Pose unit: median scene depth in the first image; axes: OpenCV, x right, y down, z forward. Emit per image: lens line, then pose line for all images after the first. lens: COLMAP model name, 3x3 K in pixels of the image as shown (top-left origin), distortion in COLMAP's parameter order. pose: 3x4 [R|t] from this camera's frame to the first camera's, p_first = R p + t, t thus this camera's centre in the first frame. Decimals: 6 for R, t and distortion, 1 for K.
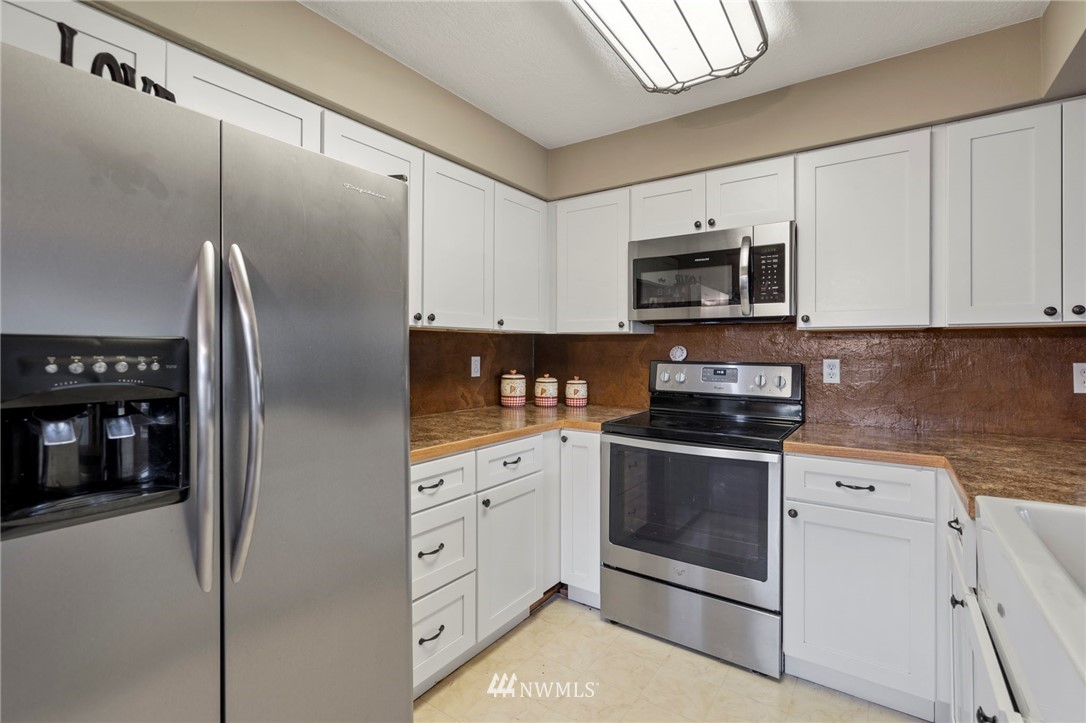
lens RADIAL K [[495.4, 0, 541.7], [0, 495.4, 349.4], [0, 0, 1]] dist [-0.002052, -0.000117]
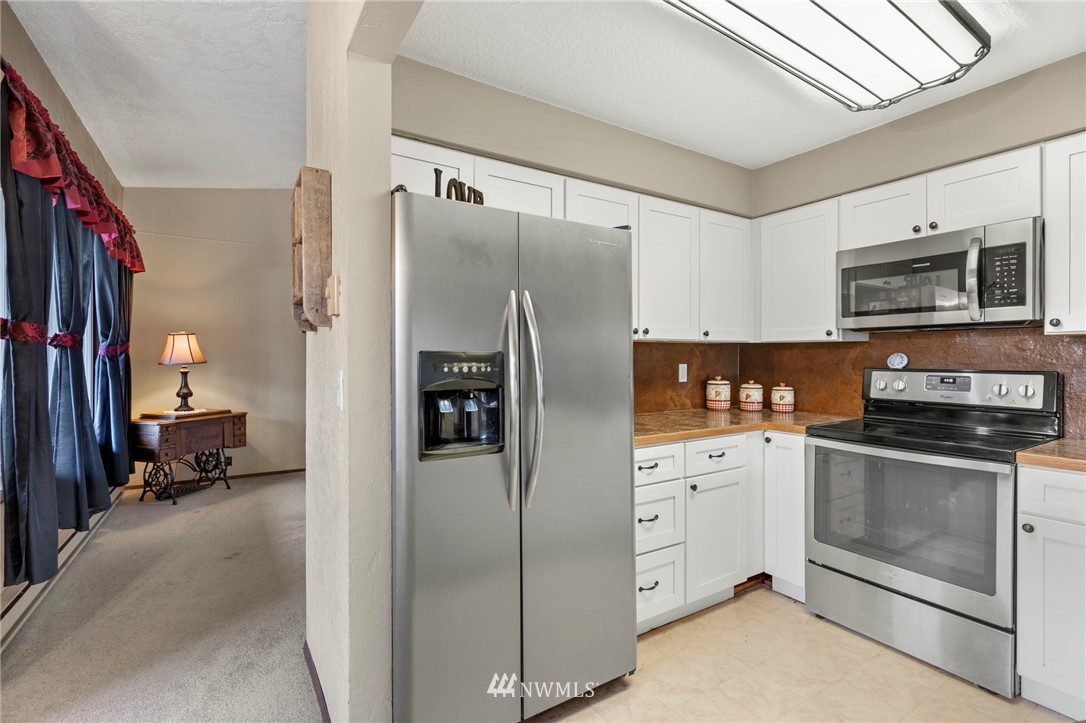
lens RADIAL K [[487.0, 0, 545.9], [0, 487.0, 361.1], [0, 0, 1]] dist [-0.002898, 0.000967]
pose [[0.921110, -0.002400, -0.389294, 0.013657], [0.005171, 0.999968, 0.006071, -0.000522], [0.389267, -0.007605, 0.921094, -0.175409]]
